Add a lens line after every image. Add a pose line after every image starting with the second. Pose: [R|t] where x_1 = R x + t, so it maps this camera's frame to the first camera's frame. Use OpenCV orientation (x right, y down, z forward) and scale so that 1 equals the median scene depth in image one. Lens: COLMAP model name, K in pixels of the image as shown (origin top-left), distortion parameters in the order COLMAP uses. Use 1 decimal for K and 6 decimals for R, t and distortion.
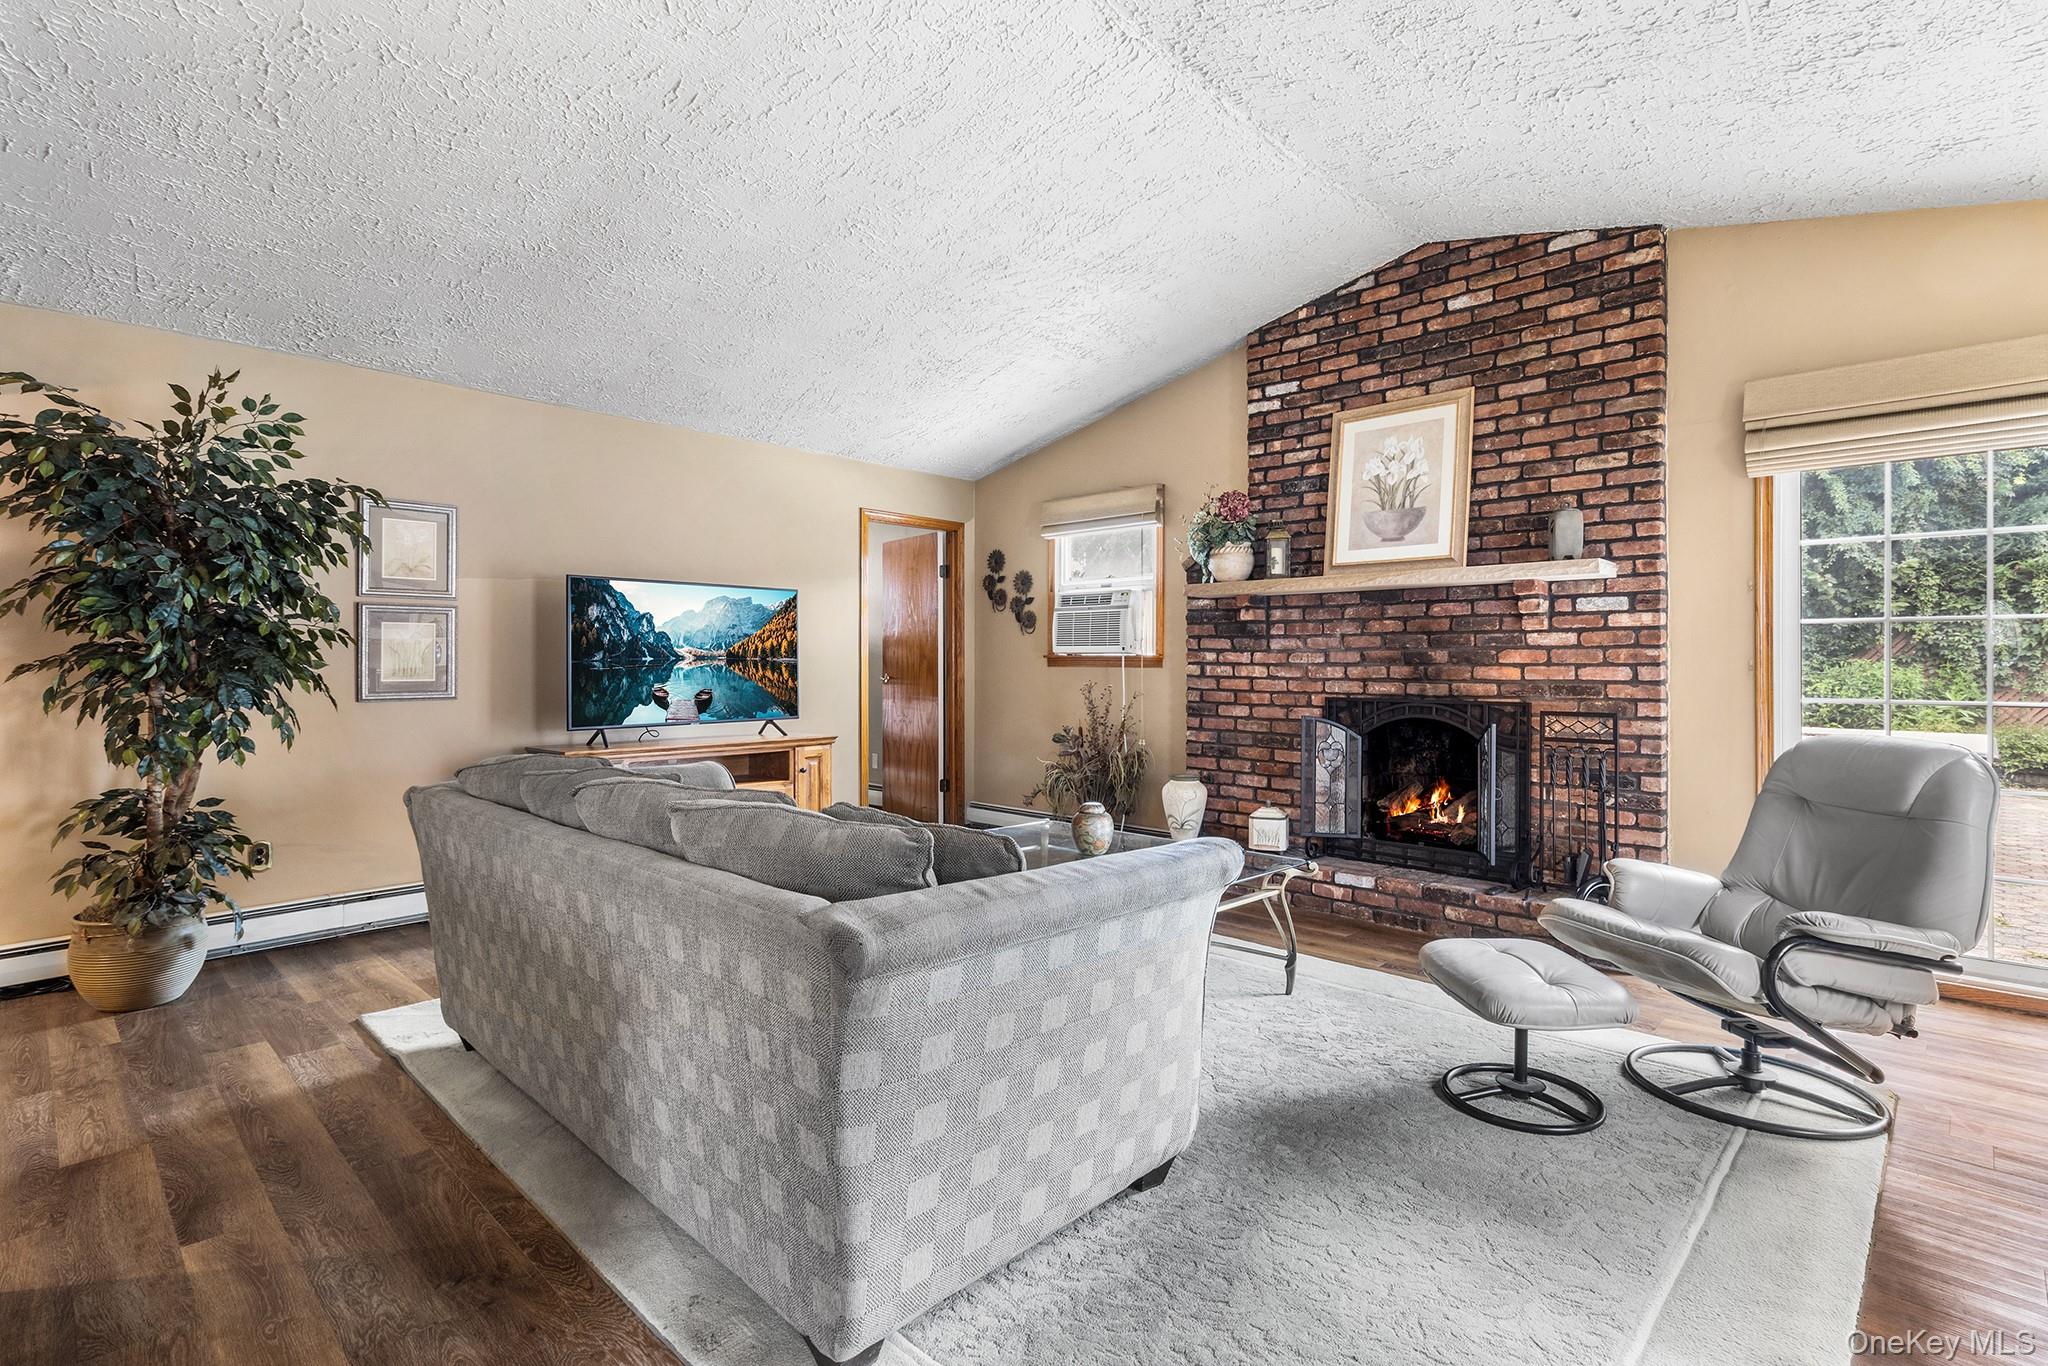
lens RADIAL K [[984.2, 0, 1040.5], [0, 984.2, 659.3], [0, 0, 1]] dist [0.002454, 0.000430]
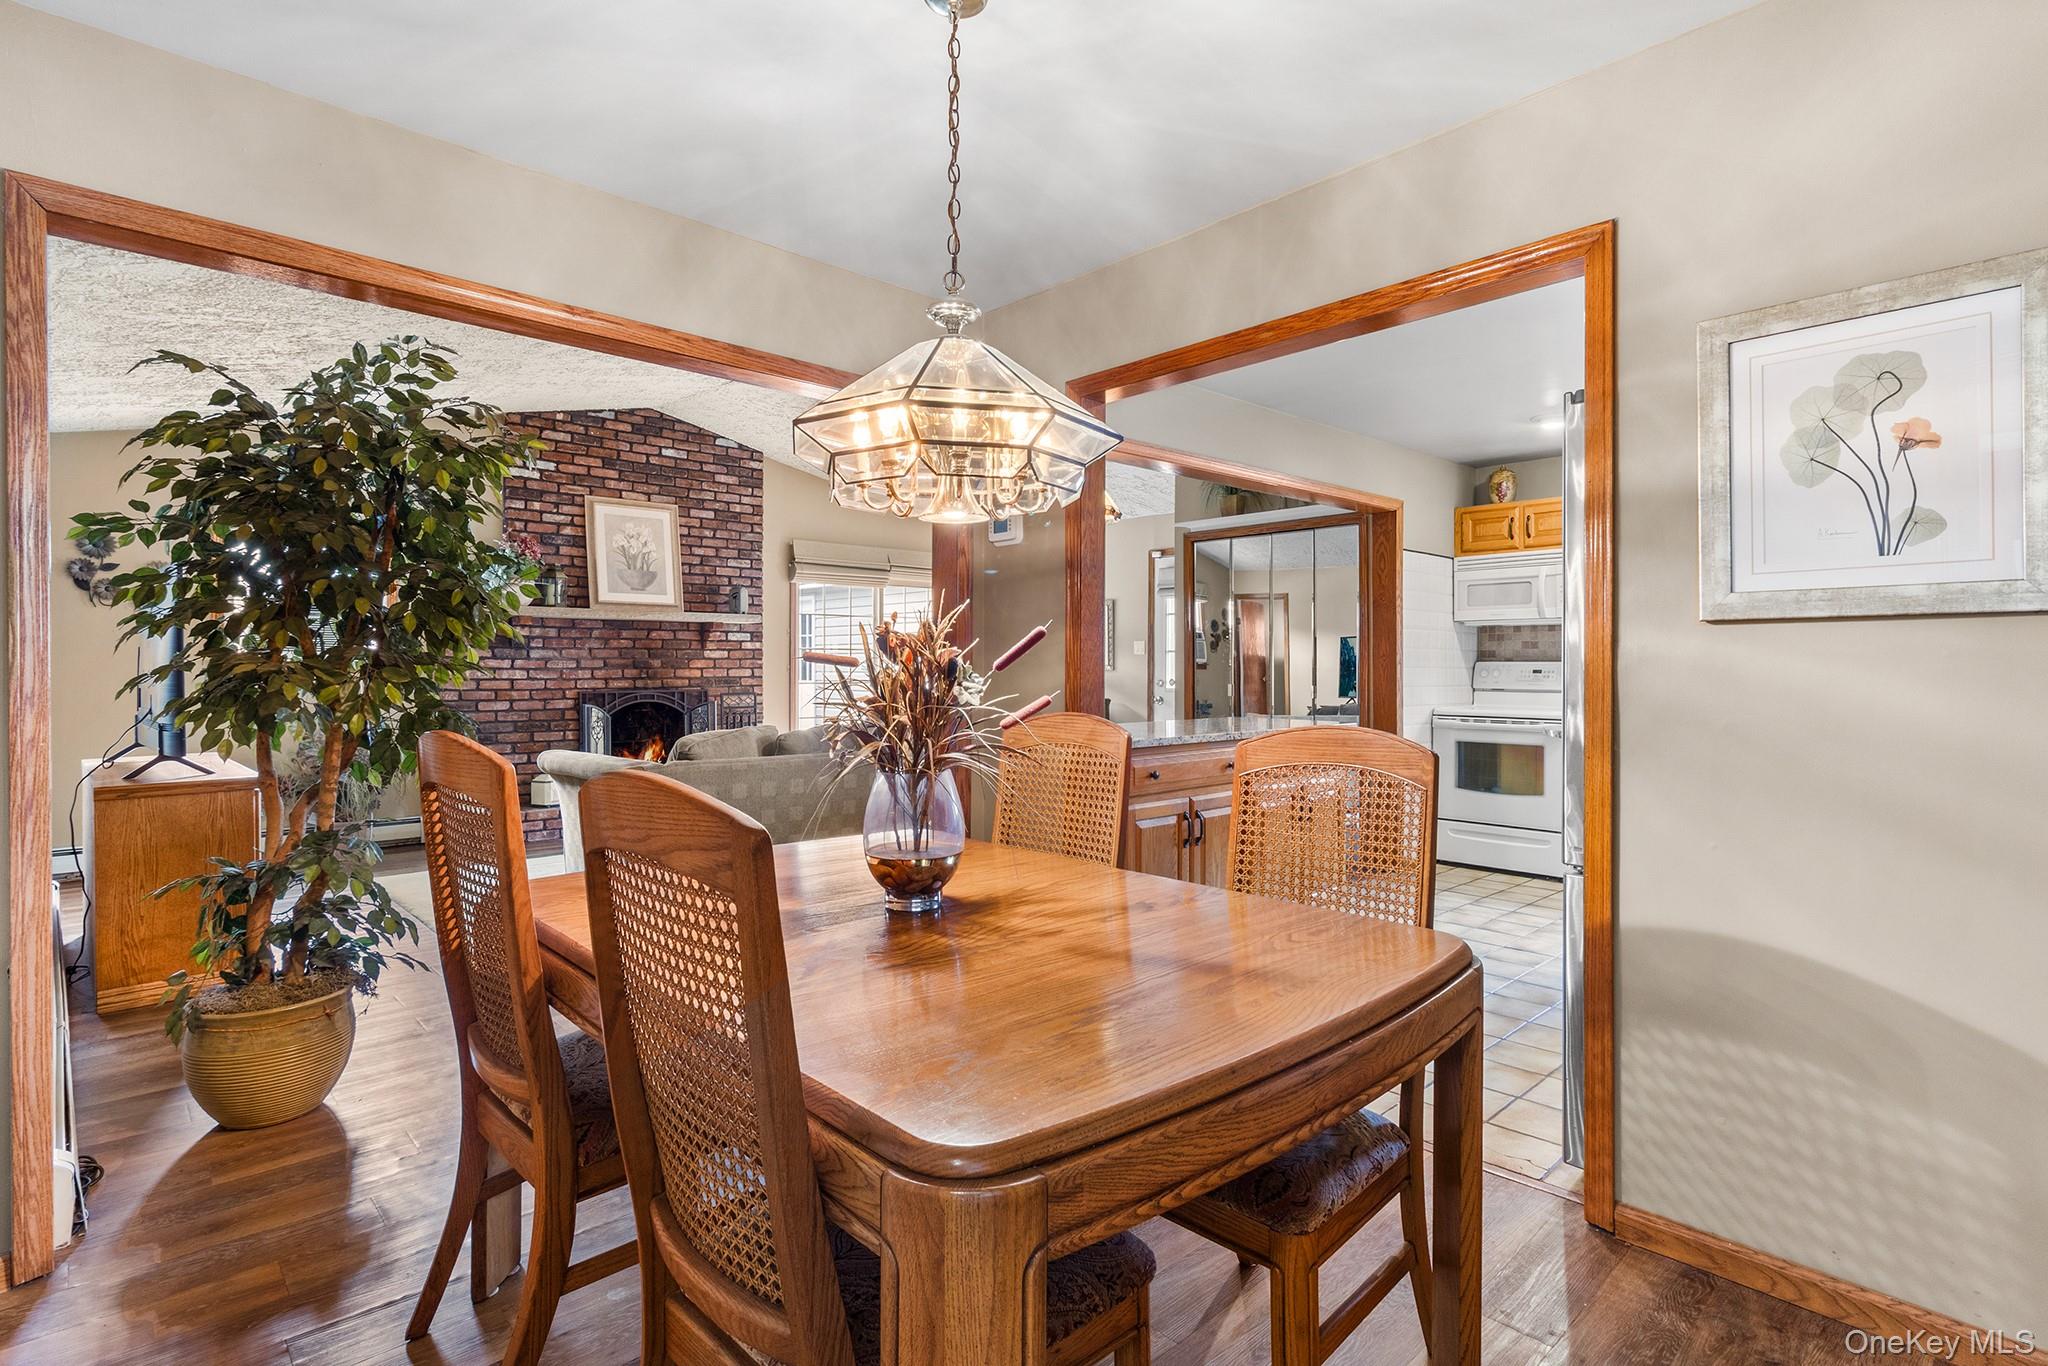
lens RADIAL K [[993.8, 0, 1052.8], [0, 993.8, 663.3], [0, 0, 1]] dist [0.001643, 0.000304]
pose [[0.042950, 0.001902, 0.999075, -1.162089], [-0.000913, 0.999998, -0.001865, -0.000638], [-0.999077, -0.000832, 0.042951, 0.257500]]
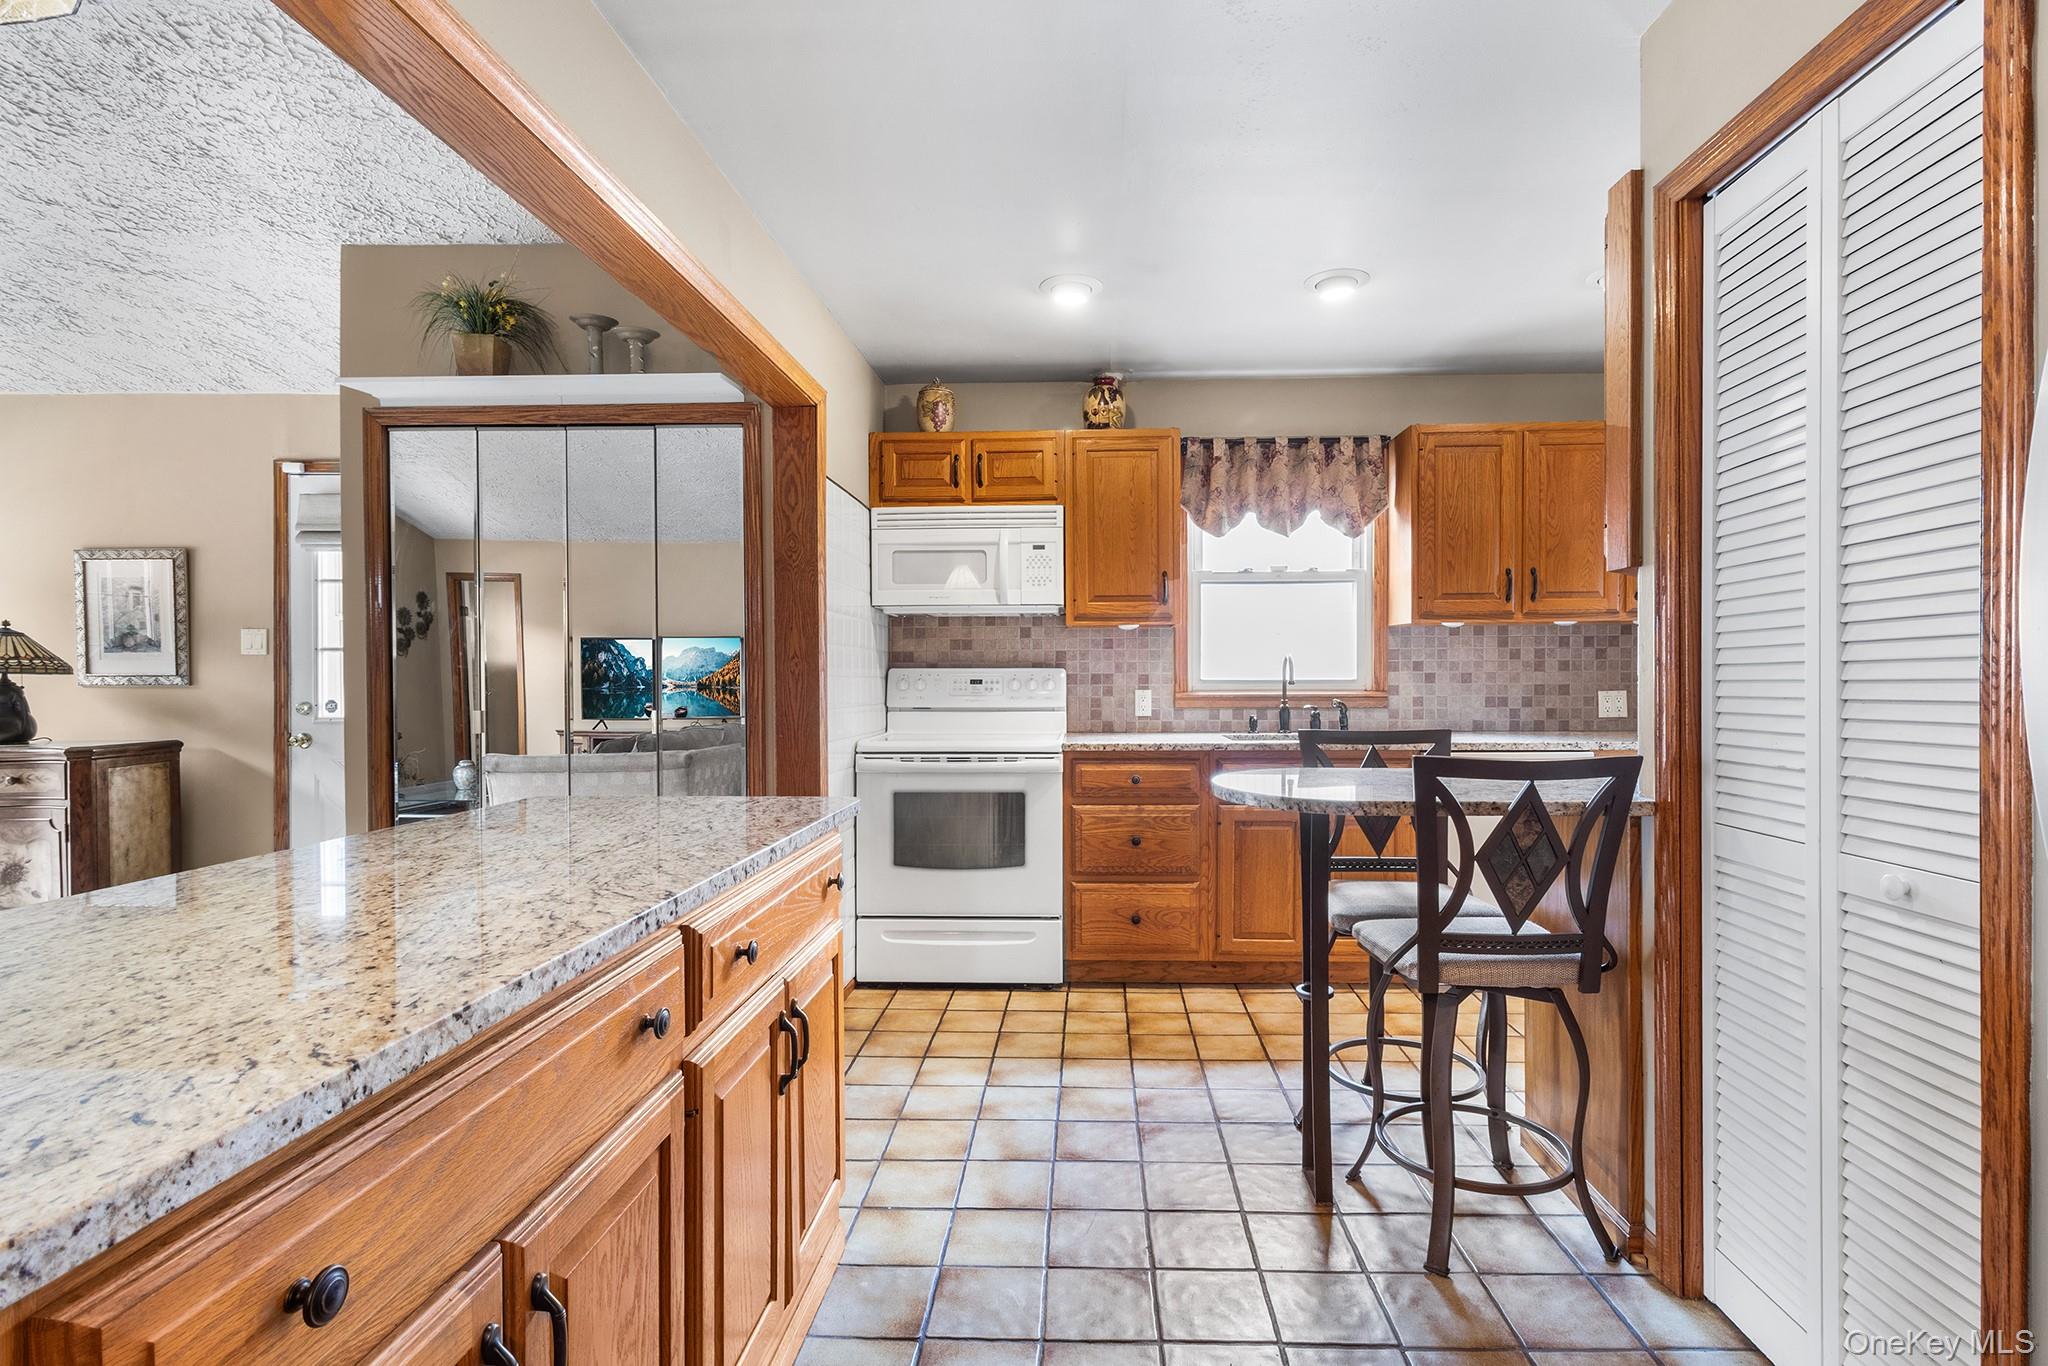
lens RADIAL K [[973.5, 0, 1058.6], [0, 973.5, 683.3], [0, 0, 1]] dist [0.000032, -0.000068]
pose [[-0.663066, -0.005017, 0.748544, -0.581935], [0.002293, 0.999959, 0.008733, 0.000665], [-0.748557, 0.007507, -0.663028, 0.220691]]
